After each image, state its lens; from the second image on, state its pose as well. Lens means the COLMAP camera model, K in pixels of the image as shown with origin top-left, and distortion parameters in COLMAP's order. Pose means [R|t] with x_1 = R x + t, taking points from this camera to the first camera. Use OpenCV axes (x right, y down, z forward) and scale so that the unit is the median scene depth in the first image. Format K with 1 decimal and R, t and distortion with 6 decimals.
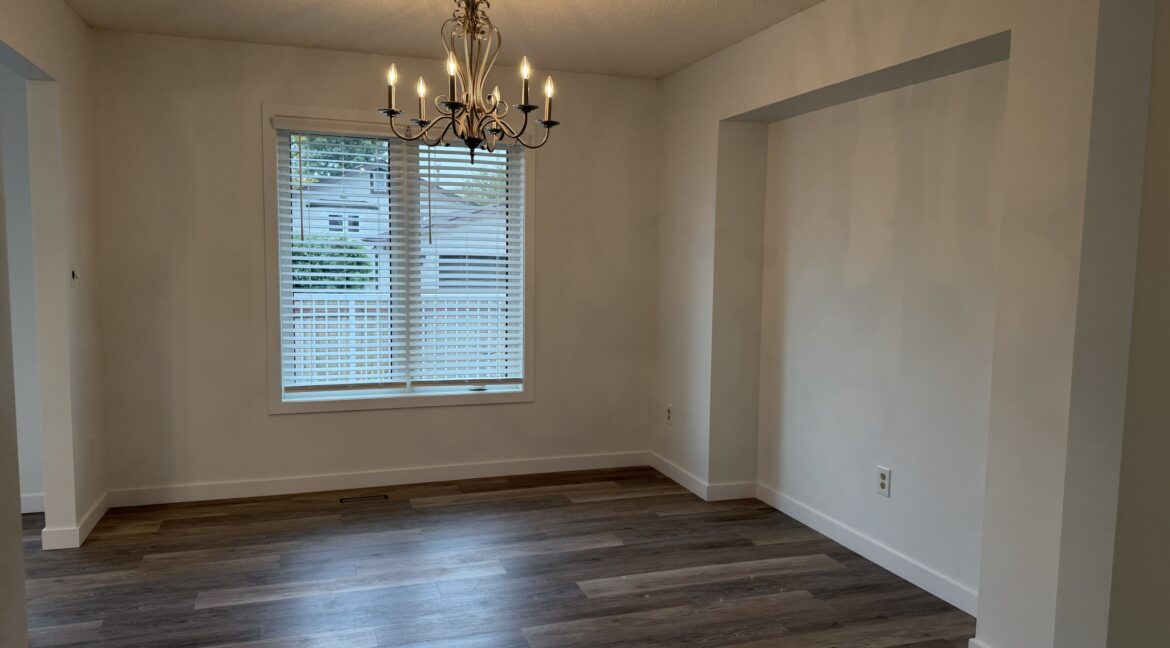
lens RADIAL K [[815.3, 0, 575.5], [0, 815.3, 323.5], [0, 0, 1]] dist [0.093750, -0.129834]
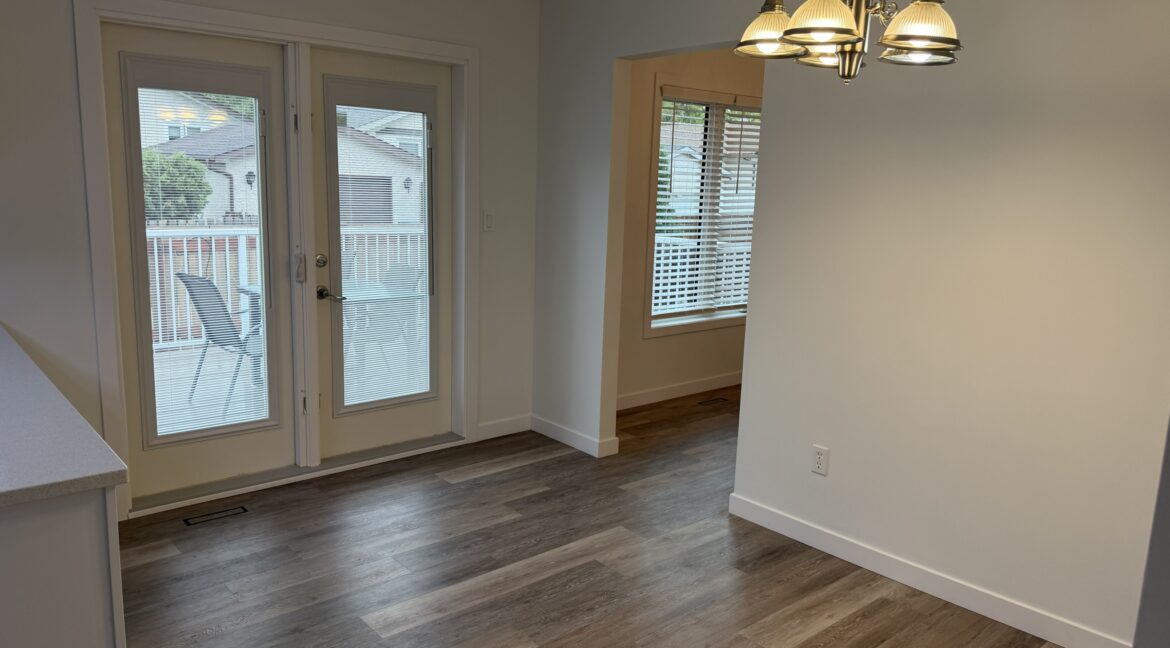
lens RADIAL K [[815.3, 0, 590.1], [0, 815.3, 320.7], [0, 0, 1]] dist [0.093750, -0.129834]
pose [[0.921249, -0.049804, 0.385772, -0.908832], [0.012540, 0.995056, 0.098517, -0.034981], [-0.388772, -0.085921, 0.917319, -0.057033]]
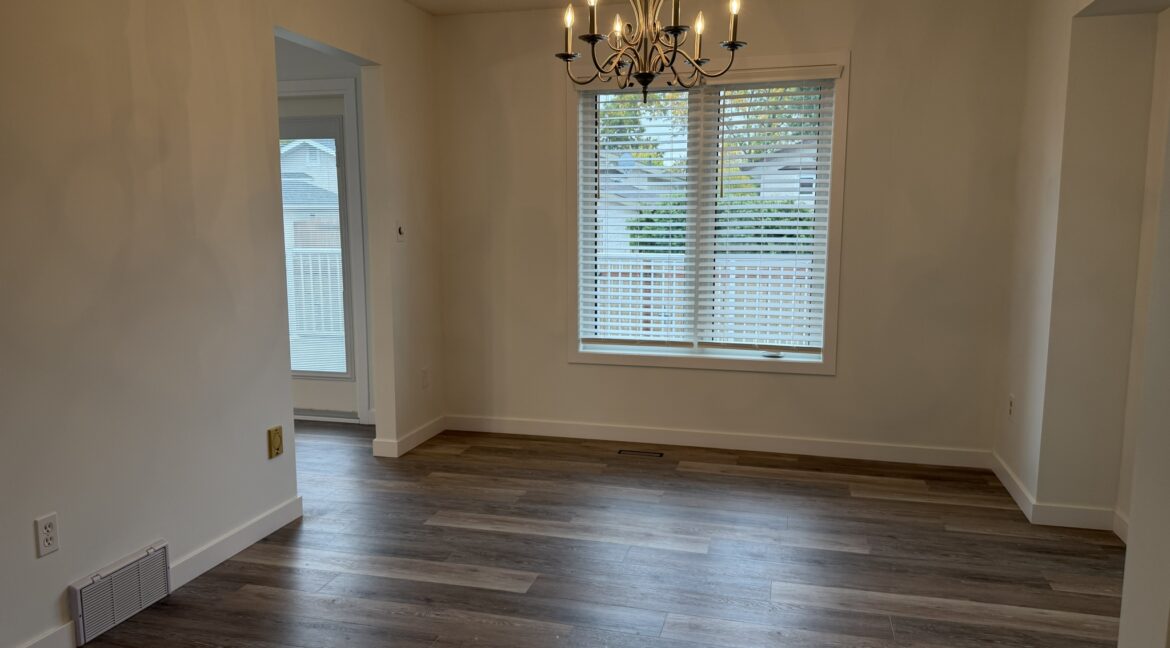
lens RADIAL K [[815.3, 0, 574.8], [0, 815.3, 323.0], [0, 0, 1]] dist [0.093750, -0.129834]
pose [[0.835941, 0.055638, -0.545991, 0.213593], [-0.033468, 0.998164, 0.050474, 0.005093], [0.547797, -0.023920, 0.836269, 0.122589]]
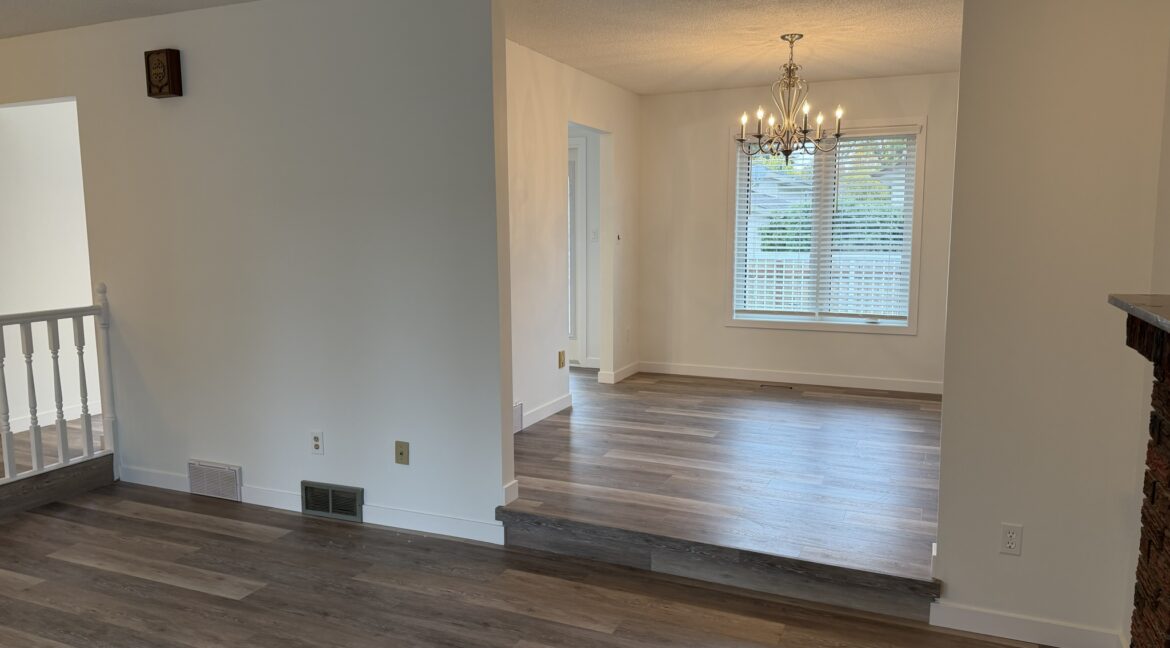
lens RADIAL K [[815.3, 0, 561.6], [0, 815.3, 325.0], [0, 0, 1]] dist [0.093750, -0.129834]
pose [[0.735076, 0.065396, -0.674823, 0.453258], [-0.039998, 0.997786, 0.053125, 0.037466], [0.676804, -0.012060, 0.736065, -0.357118]]
